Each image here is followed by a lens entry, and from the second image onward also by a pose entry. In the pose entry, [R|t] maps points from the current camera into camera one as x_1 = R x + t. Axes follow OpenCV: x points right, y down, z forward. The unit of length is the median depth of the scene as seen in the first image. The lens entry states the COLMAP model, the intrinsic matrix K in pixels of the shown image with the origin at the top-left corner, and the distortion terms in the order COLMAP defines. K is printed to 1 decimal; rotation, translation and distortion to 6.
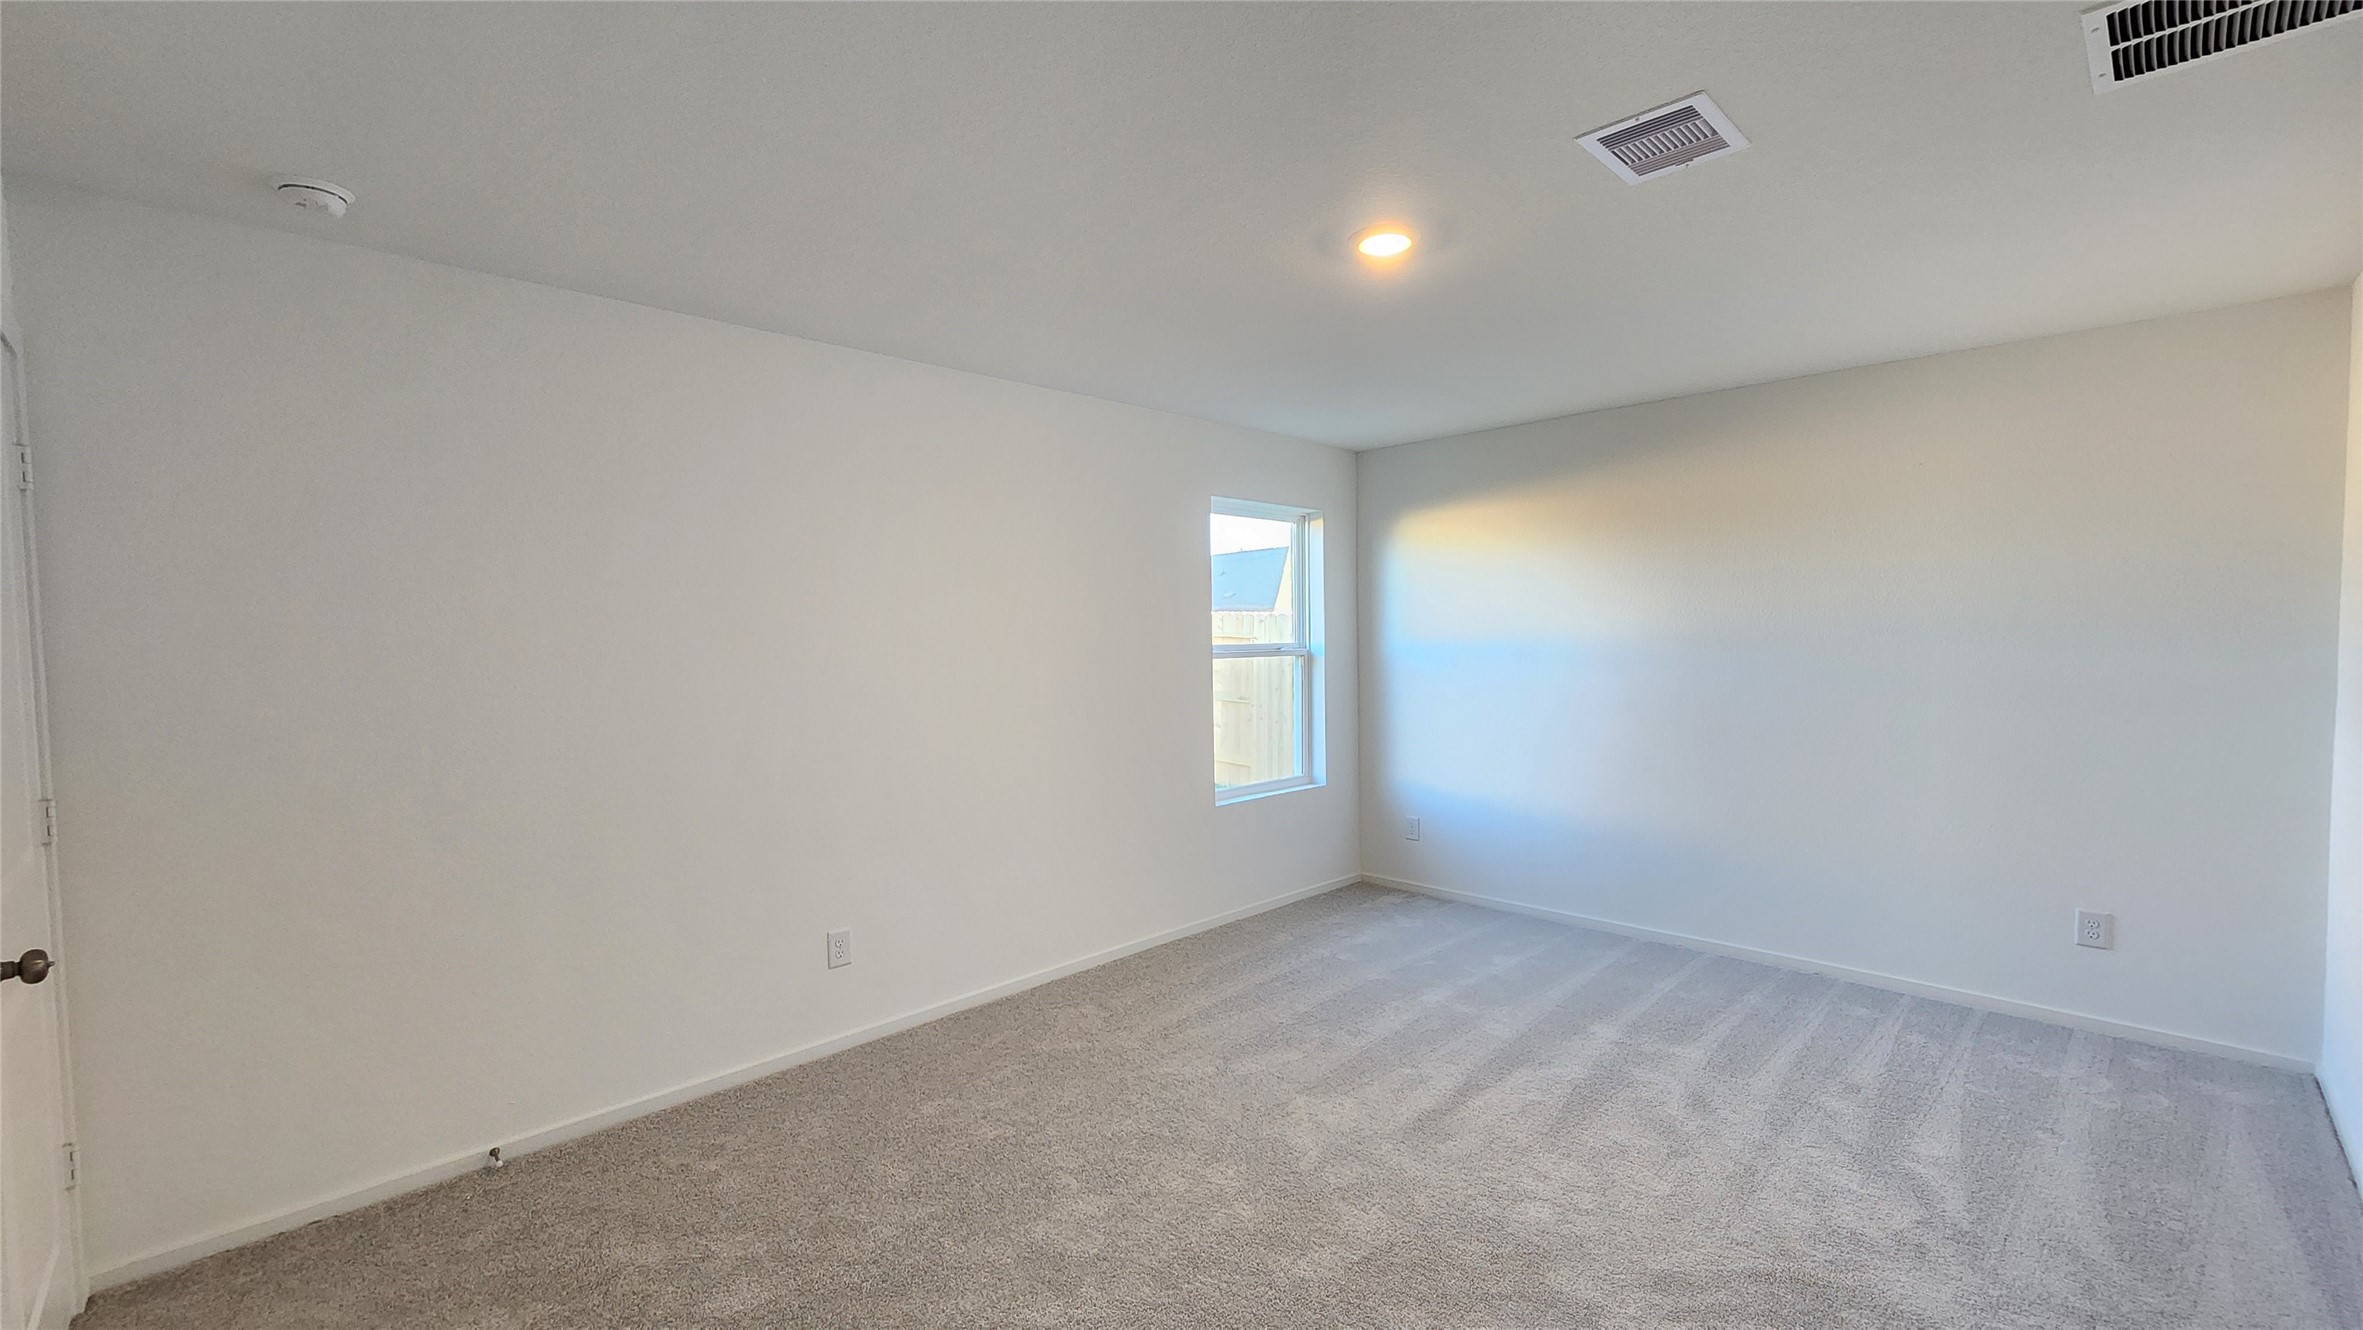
lens RADIAL K [[973.1, 0, 1181.1], [0, 973.1, 674.5], [0, 0, 1]] dist [0.001021, 0.000324]
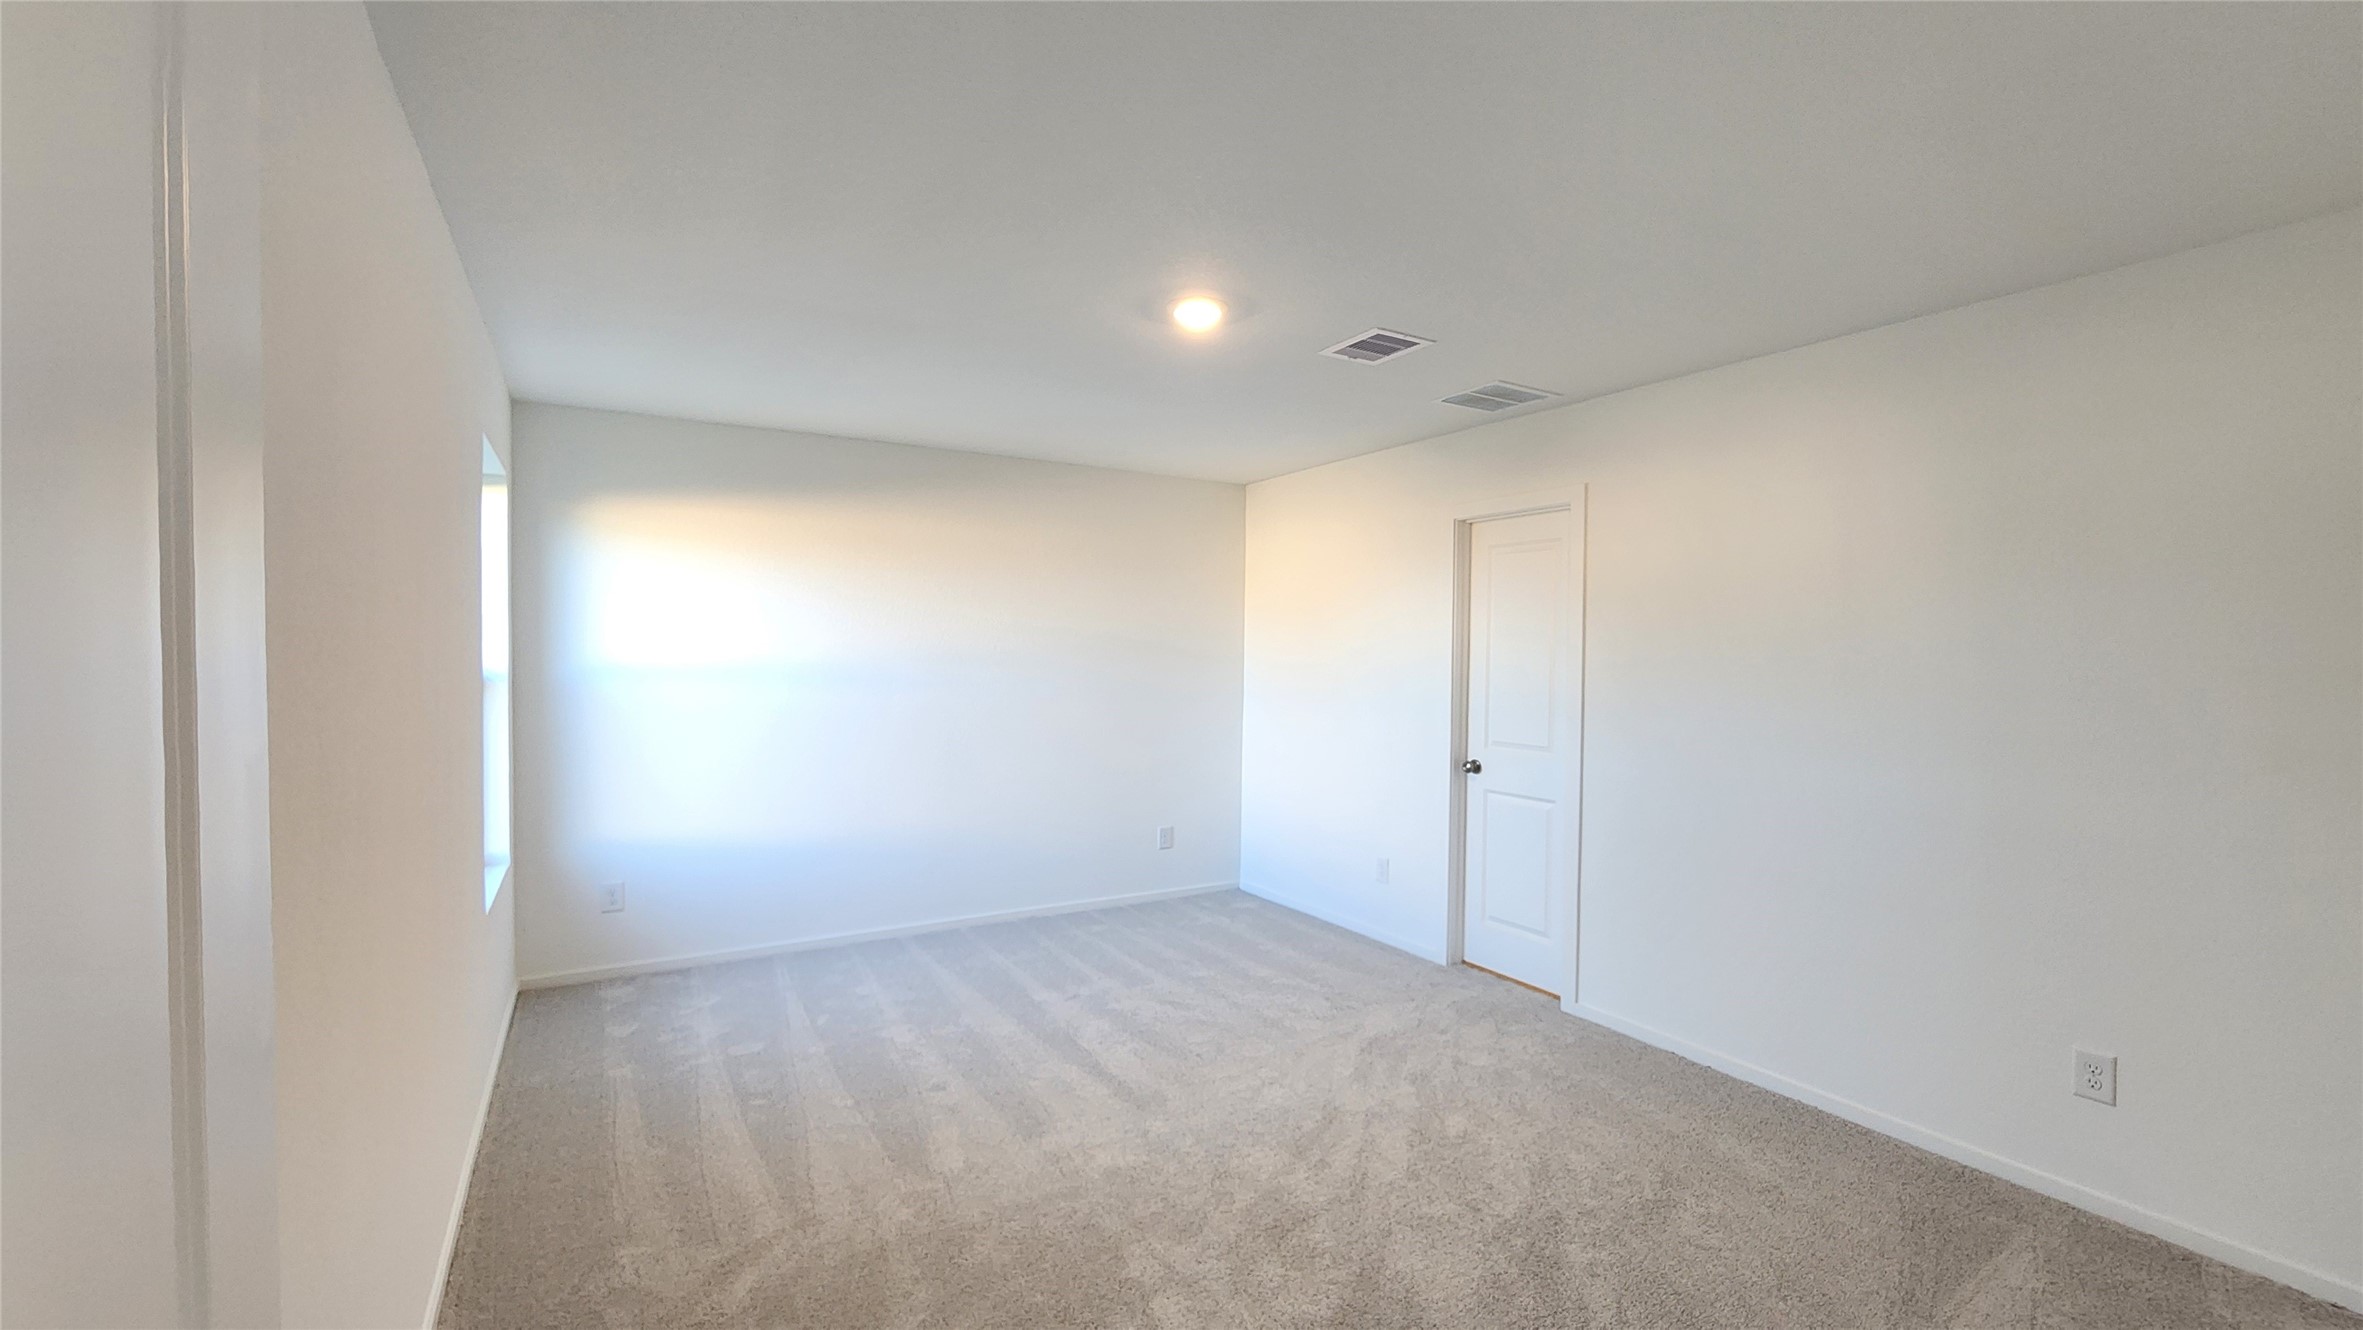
lens RADIAL K [[973.1, 0, 1199.1], [0, 973.1, 672.9], [0, 0, 1]] dist [0.001021, 0.000324]
pose [[0.238965, -0.001931, 0.971026, -0.678445], [0.033627, 0.999415, -0.006288, -0.004490], [-0.970446, 0.034156, 0.238890, 0.563004]]
